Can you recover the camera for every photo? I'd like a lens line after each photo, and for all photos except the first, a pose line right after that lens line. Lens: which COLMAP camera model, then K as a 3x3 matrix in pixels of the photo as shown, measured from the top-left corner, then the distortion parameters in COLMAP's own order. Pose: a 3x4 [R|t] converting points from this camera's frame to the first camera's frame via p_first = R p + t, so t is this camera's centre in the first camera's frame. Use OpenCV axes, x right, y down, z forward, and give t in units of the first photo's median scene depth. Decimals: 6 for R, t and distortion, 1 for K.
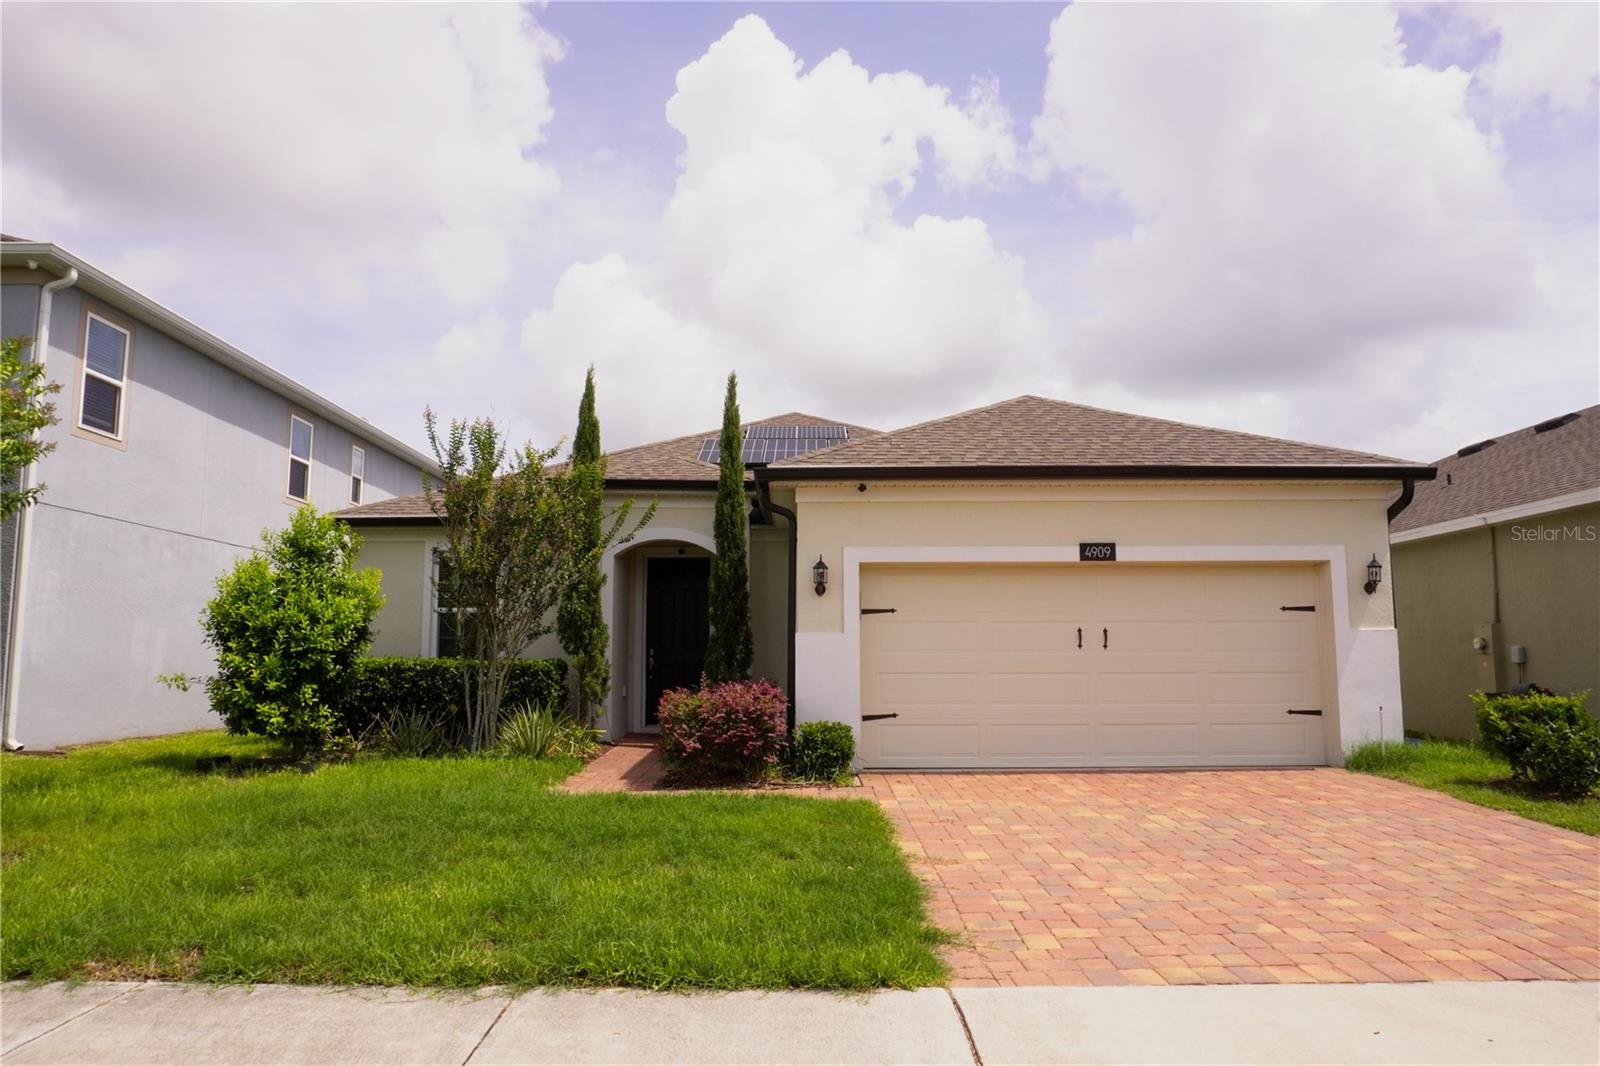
lens RADIAL K [[1078.1, 0, 794.5], [0, 1078.1, 536.6], [0, 0, 1]] dist [-0.052824, 0.039447]
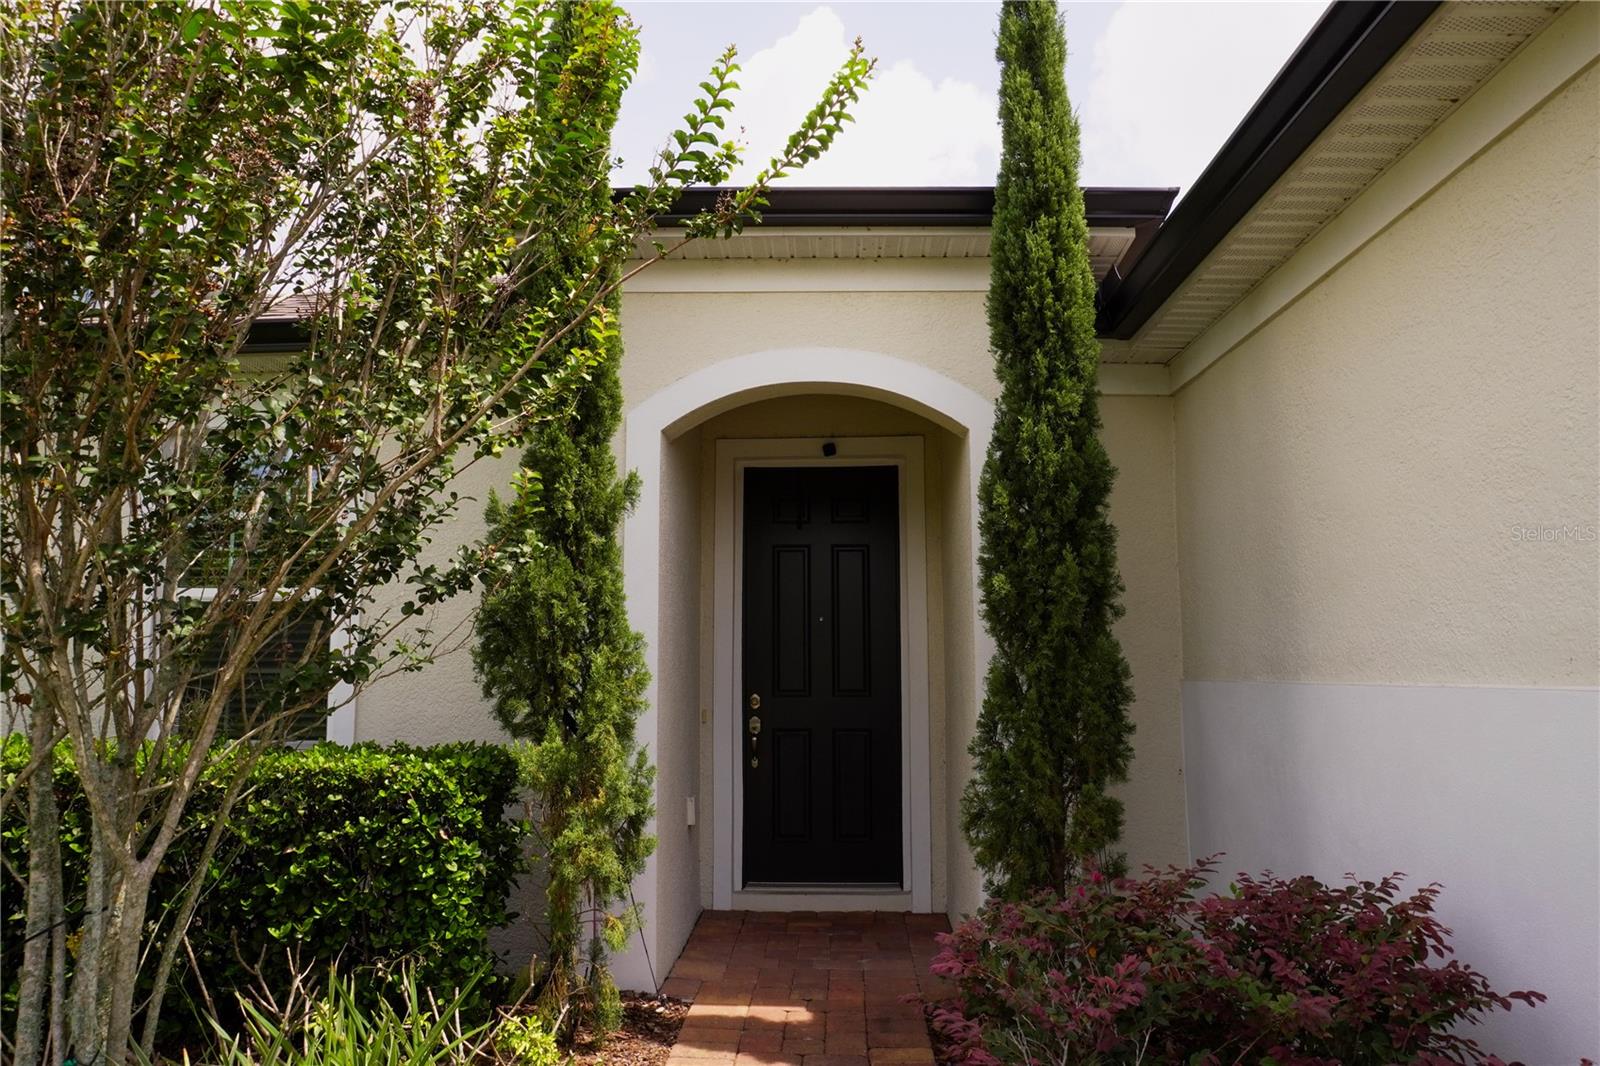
lens RADIAL K [[1078.1, 0, 794.5], [0, 1078.1, 536.6], [0, 0, 1]] dist [-0.052824, 0.039447]
pose [[0.999229, -0.006781, -0.038680, -0.118728], [0.006690, 0.999975, -0.002474, 0.054985], [0.038696, 0.002213, 0.999249, 0.697414]]
